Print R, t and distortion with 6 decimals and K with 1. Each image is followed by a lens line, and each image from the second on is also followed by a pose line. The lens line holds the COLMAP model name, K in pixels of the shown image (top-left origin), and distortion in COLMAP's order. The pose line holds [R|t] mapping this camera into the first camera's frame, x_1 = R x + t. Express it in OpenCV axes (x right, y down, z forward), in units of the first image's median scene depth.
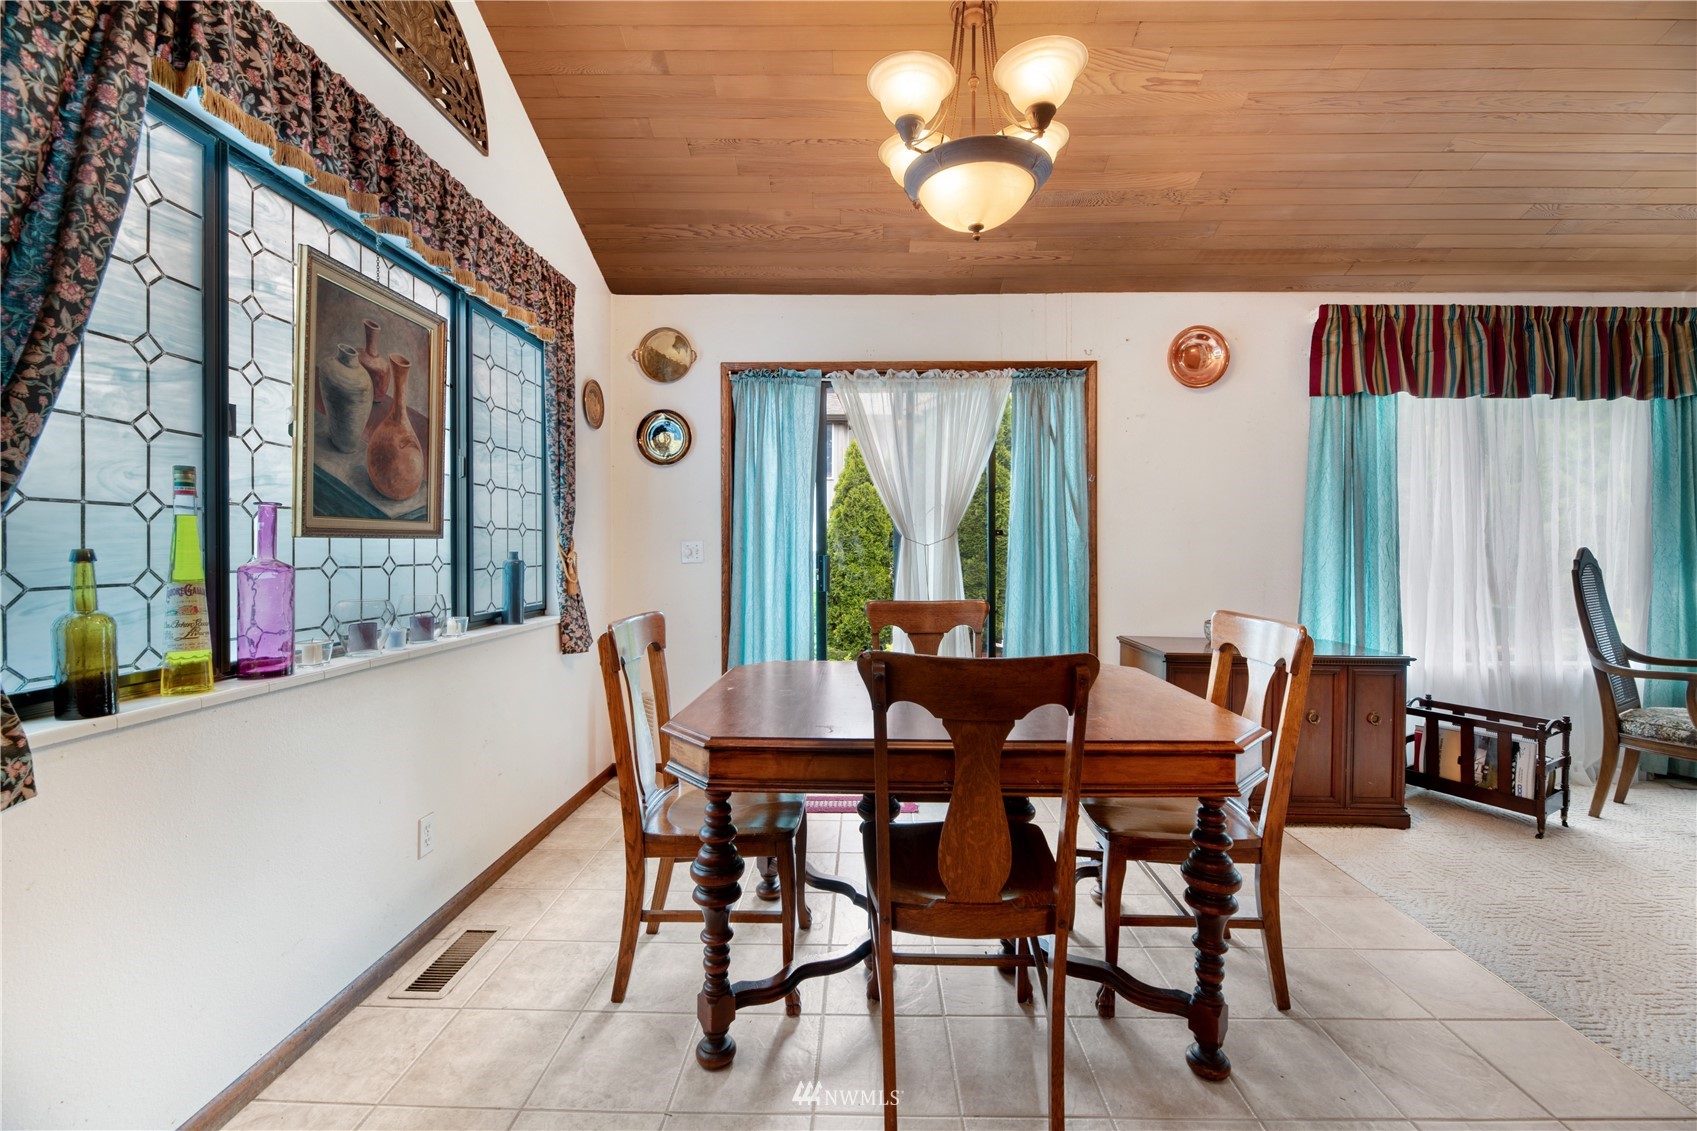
lens RADIAL K [[692.5, 0, 854.6], [0, 692.5, 554.3], [0, 0, 1]] dist [0.000196, -0.000048]
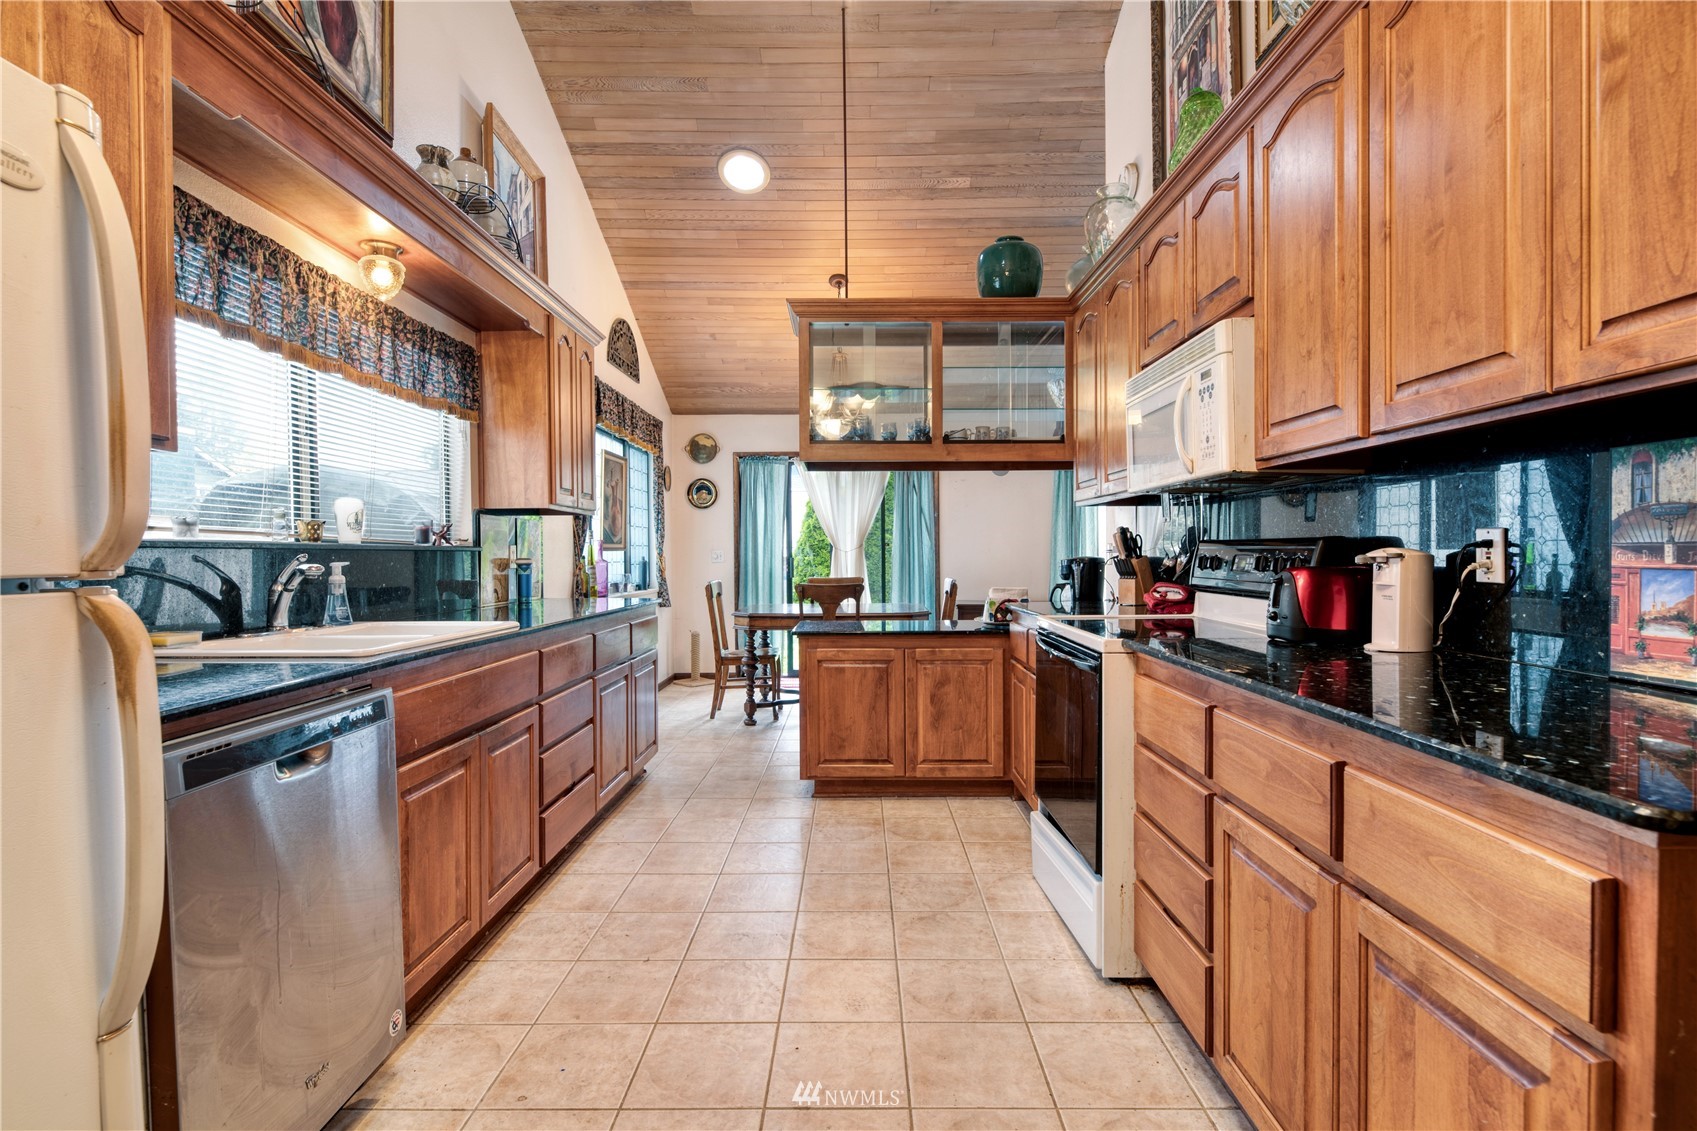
lens RADIAL K [[812.6, 0, 850.0], [0, 812.6, 561.9], [0, 0, 1]] dist [-0.000682, -0.000004]
pose [[0.999961, -0.007020, 0.005377, 0.163983], [0.006943, 0.999876, 0.014169, -0.022655], [-0.005476, -0.014131, 0.999885, -1.869936]]
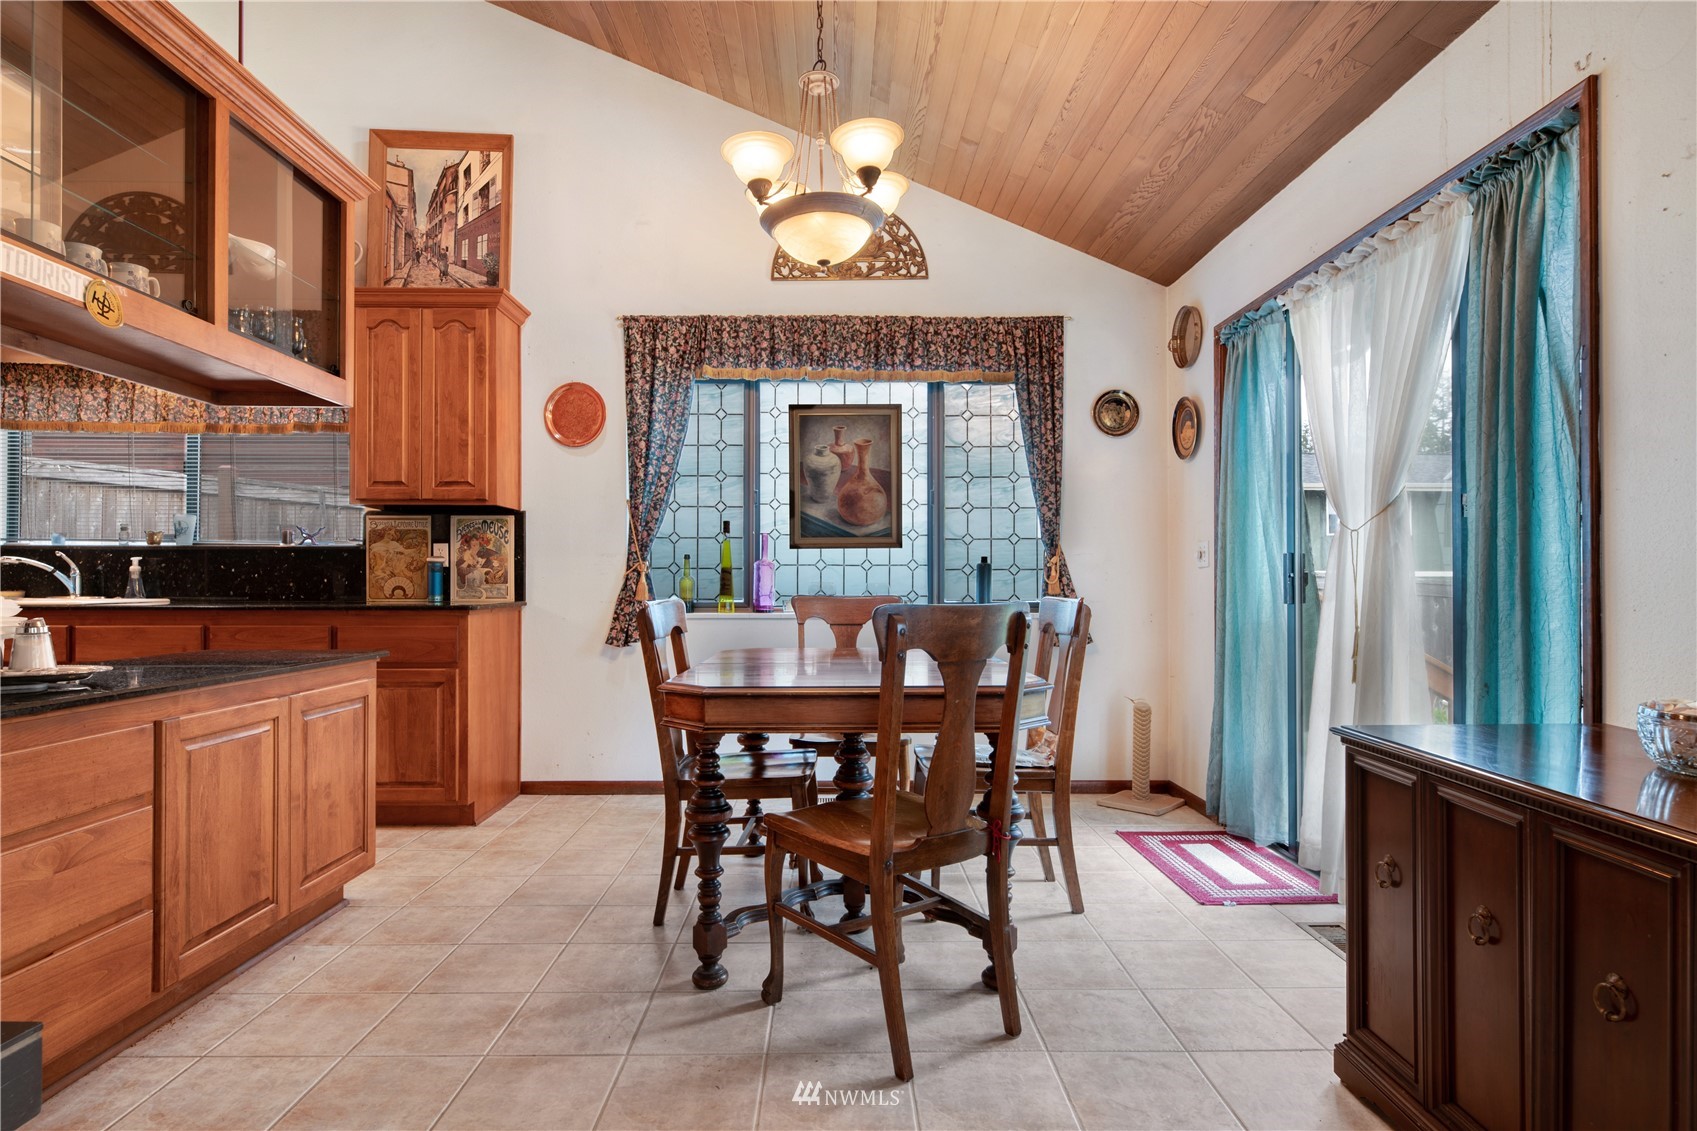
lens RADIAL K [[924.2, 0, 849.8], [0, 924.2, 576.7], [0, 0, 1]] dist [0.000948, 0.000035]
pose [[0.032217, -0.010895, -0.999422, 1.463373], [-0.006053, 0.999920, -0.011096, 0.065441], [0.999463, 0.006407, 0.032149, 0.840798]]
